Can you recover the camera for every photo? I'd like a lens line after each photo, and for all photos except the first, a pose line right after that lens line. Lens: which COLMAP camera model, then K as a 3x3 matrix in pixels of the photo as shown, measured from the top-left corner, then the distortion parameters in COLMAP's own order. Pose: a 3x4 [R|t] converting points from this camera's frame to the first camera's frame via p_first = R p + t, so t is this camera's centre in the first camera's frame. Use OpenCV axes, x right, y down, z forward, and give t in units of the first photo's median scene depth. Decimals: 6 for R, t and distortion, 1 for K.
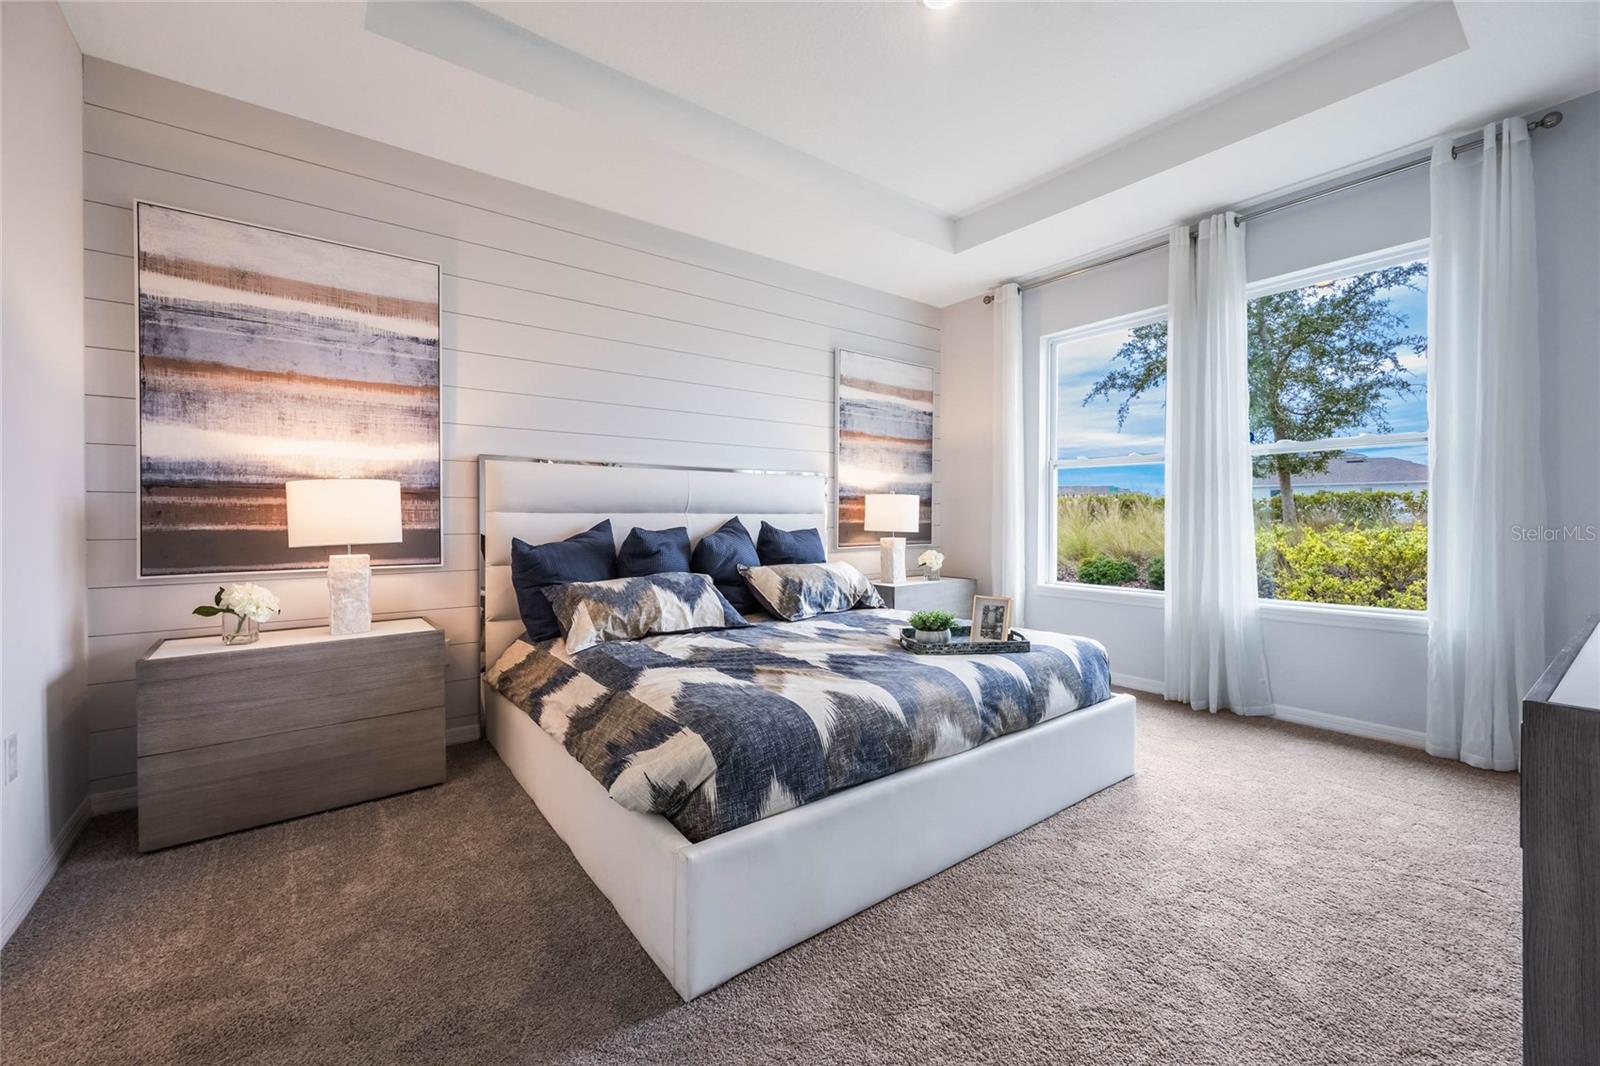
lens RADIAL K [[662.6, 0, 790.1], [0, 662.6, 529.6], [0, 0, 1]] dist [-0.000452, 0.000309]
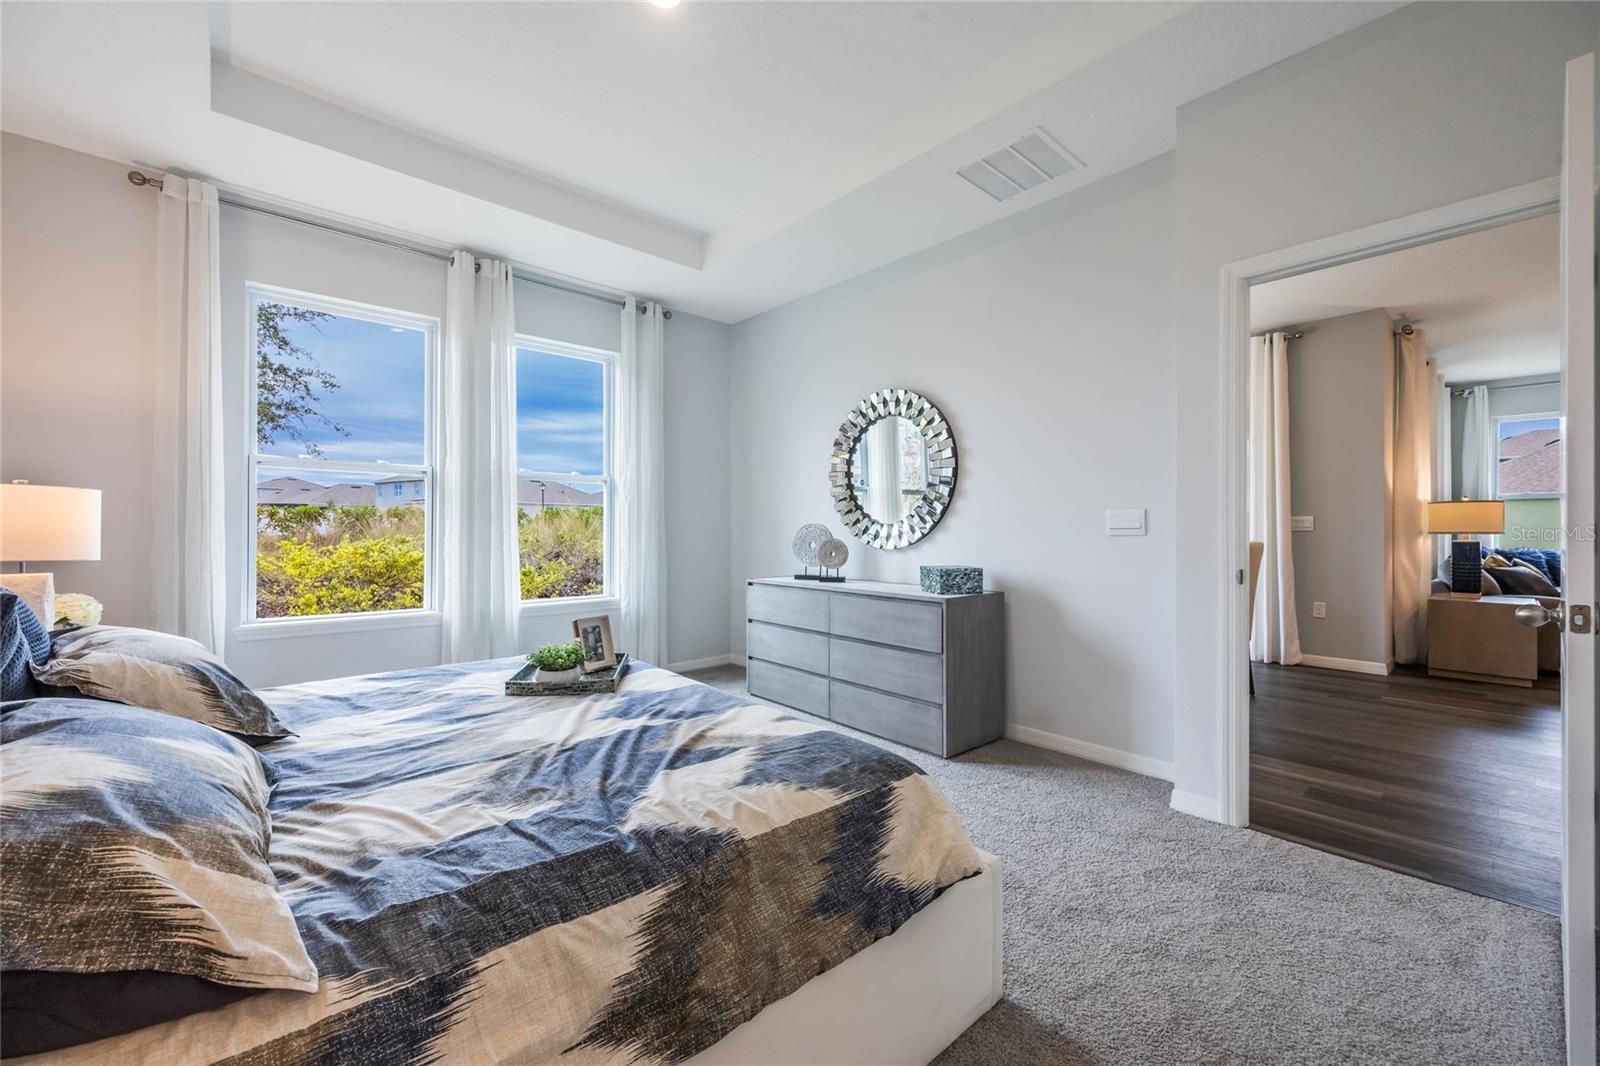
lens RADIAL K [[662.6, 0, 790.1], [0, 662.6, 529.6], [0, 0, 1]] dist [-0.000452, 0.000309]
pose [[-0.091865, 0.007911, 0.995740, -0.518285], [0.014099, 0.999879, -0.006644, -0.009622], [-0.995672, 0.013429, -0.091965, 0.635628]]
